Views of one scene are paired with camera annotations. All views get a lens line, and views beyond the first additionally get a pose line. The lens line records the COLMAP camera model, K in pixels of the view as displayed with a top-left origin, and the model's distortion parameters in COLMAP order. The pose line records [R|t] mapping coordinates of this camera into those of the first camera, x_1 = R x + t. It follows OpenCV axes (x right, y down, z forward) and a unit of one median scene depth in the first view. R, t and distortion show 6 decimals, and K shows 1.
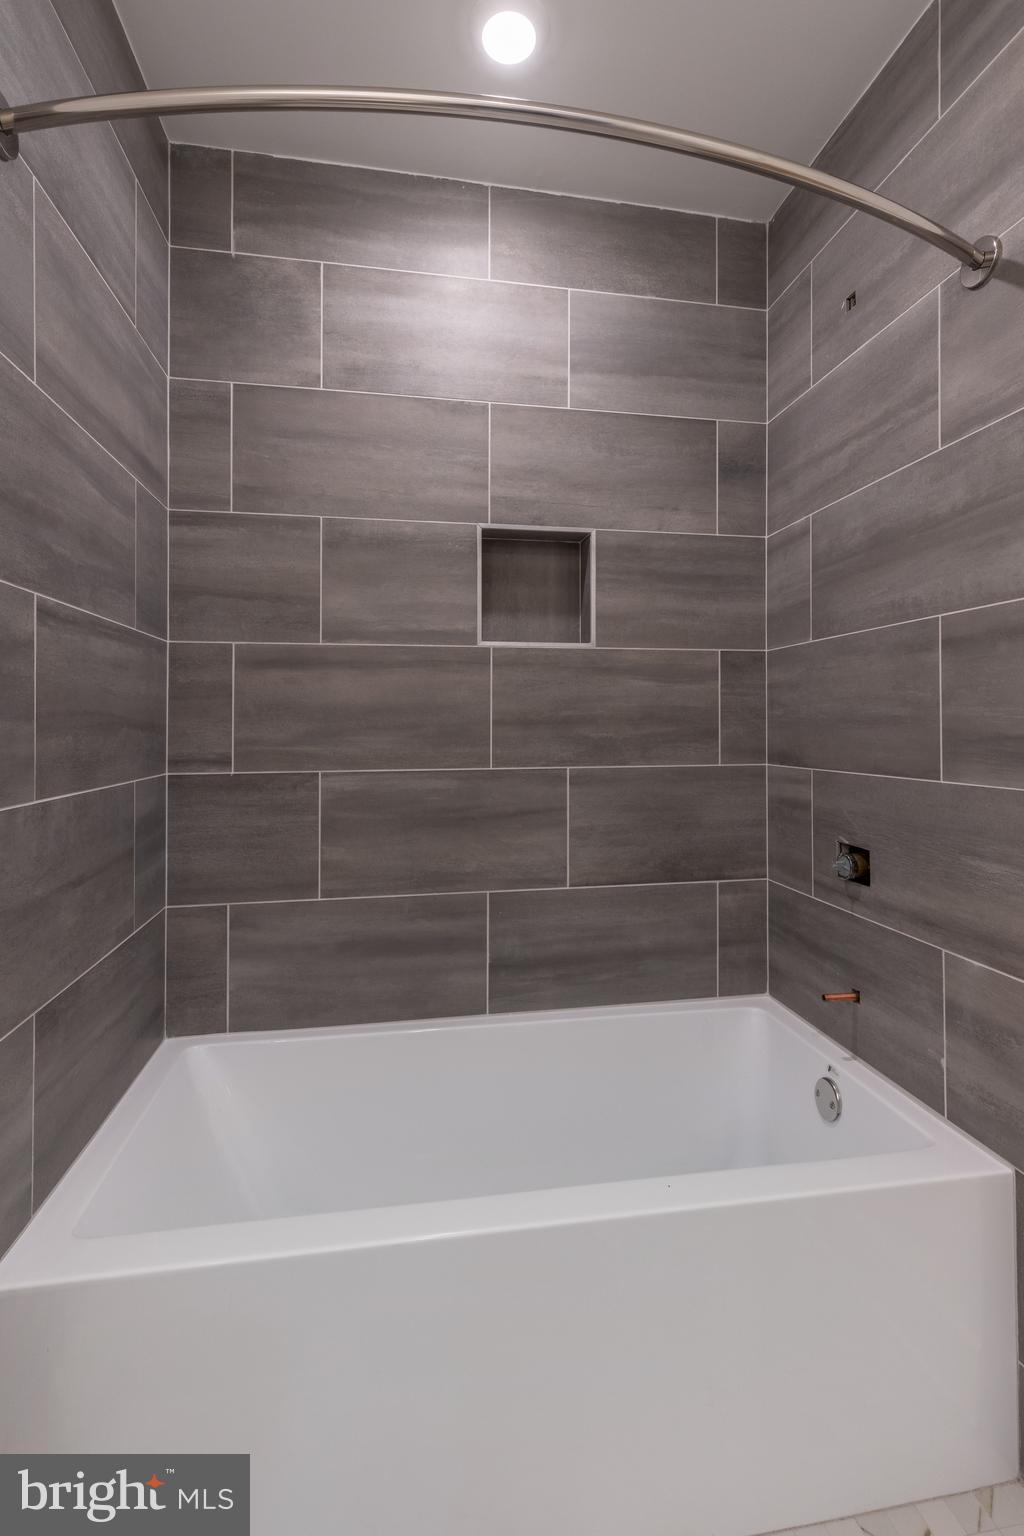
lens RADIAL K [[703.7, 0, 510.5], [0, 703.7, 730.5], [0, 0, 1]] dist [0.003028, -0.001466]
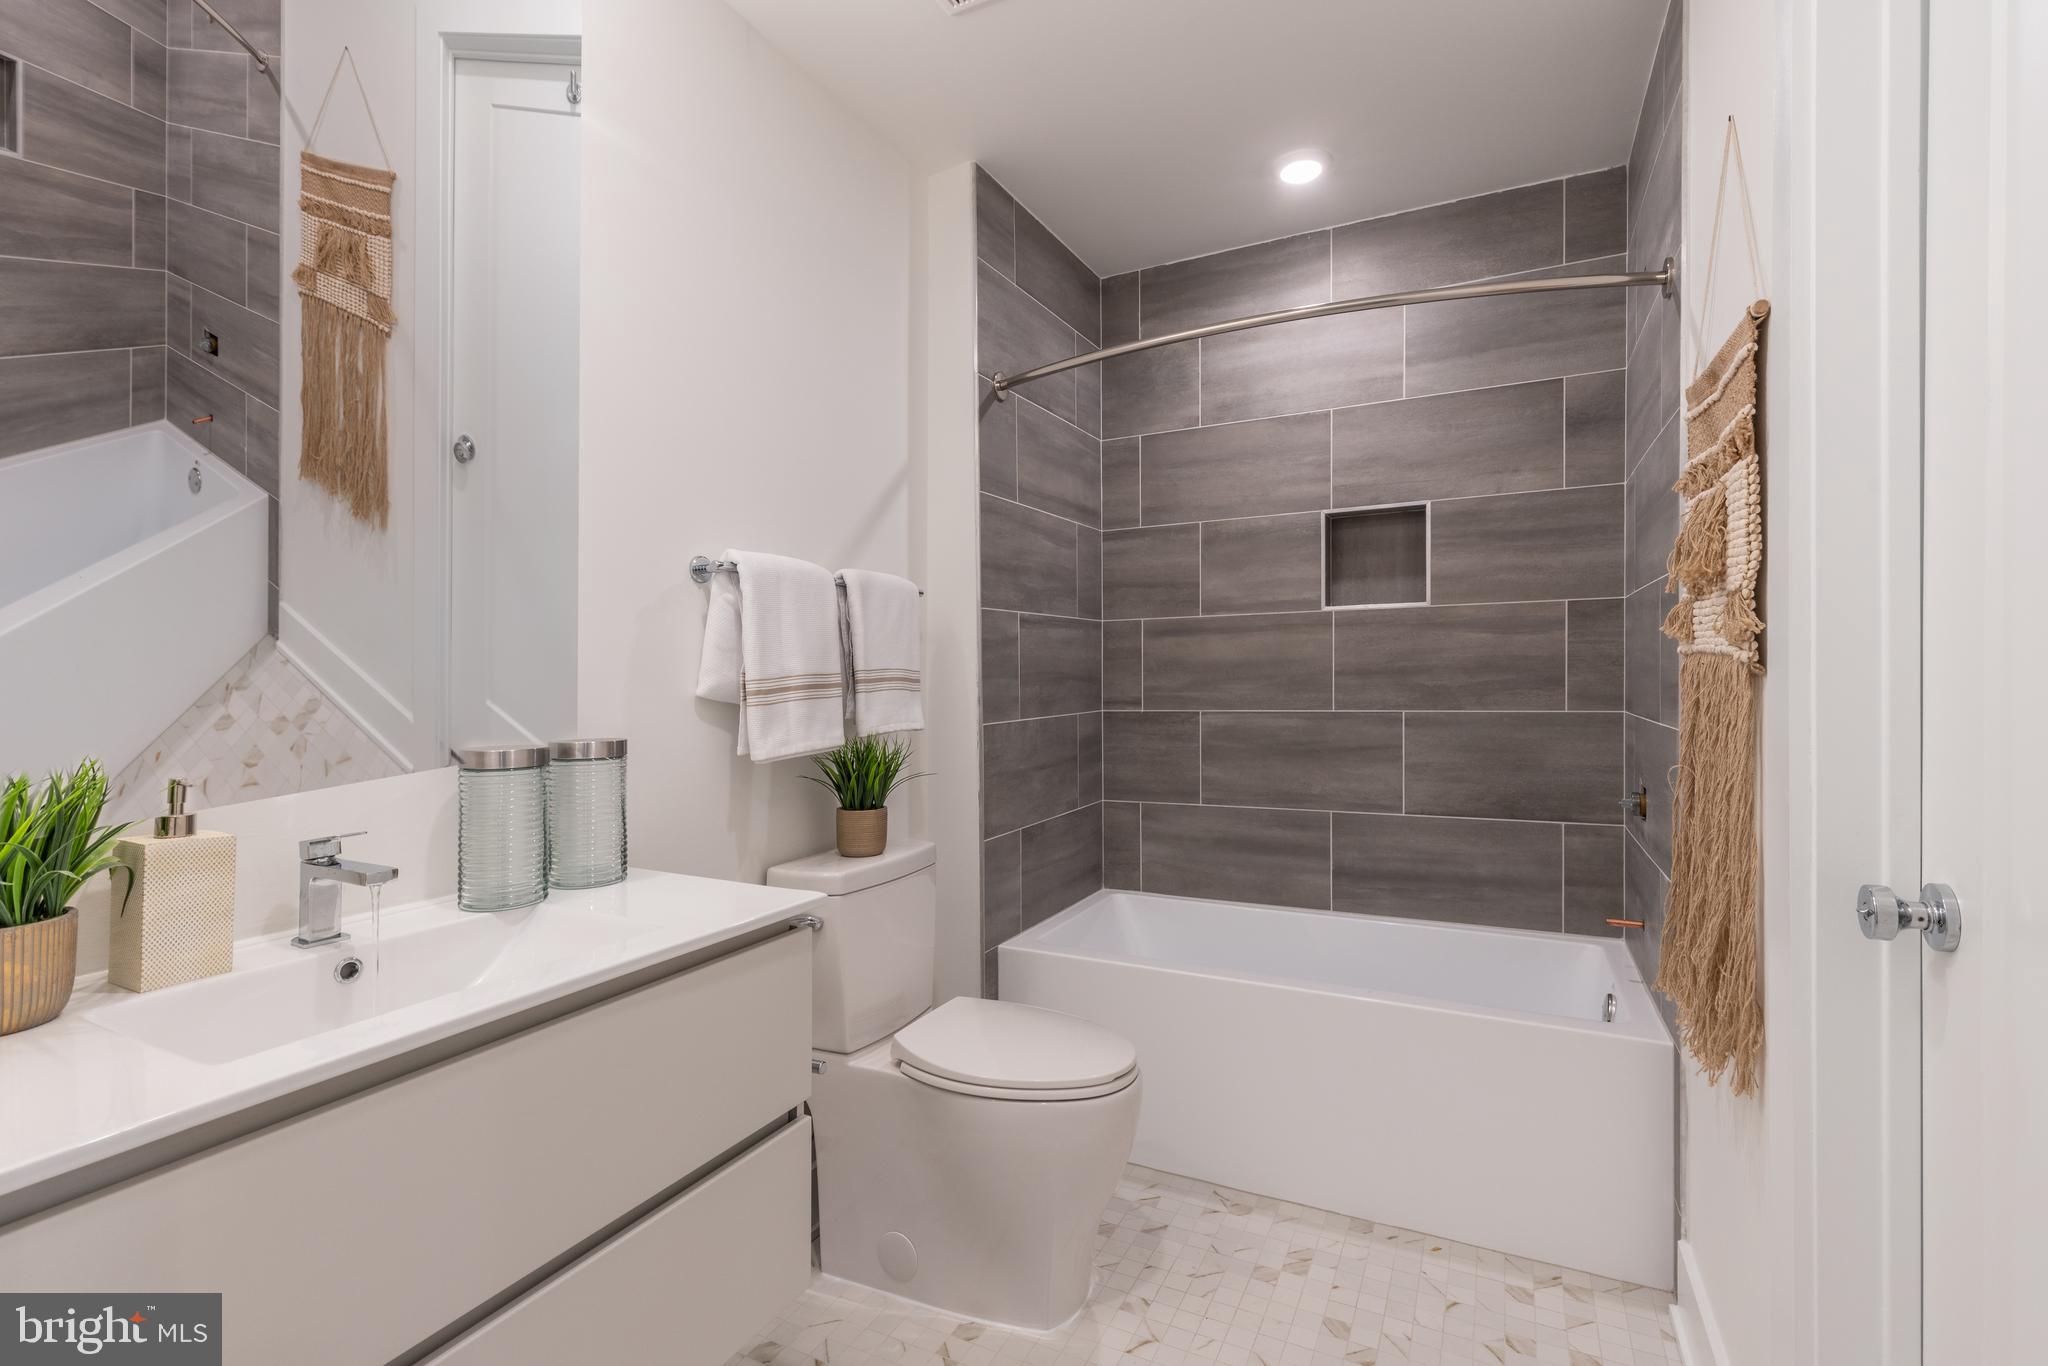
lens RADIAL K [[938.3, 0, 1036.0], [0, 938.3, 683.9], [0, 0, 1]] dist [0.003028, -0.001466]
pose [[0.806593, -0.002838, -0.591101, 0.520194], [0.009848, 0.999914, 0.008637, -0.011807], [0.591026, -0.012788, 0.806551, -0.618172]]
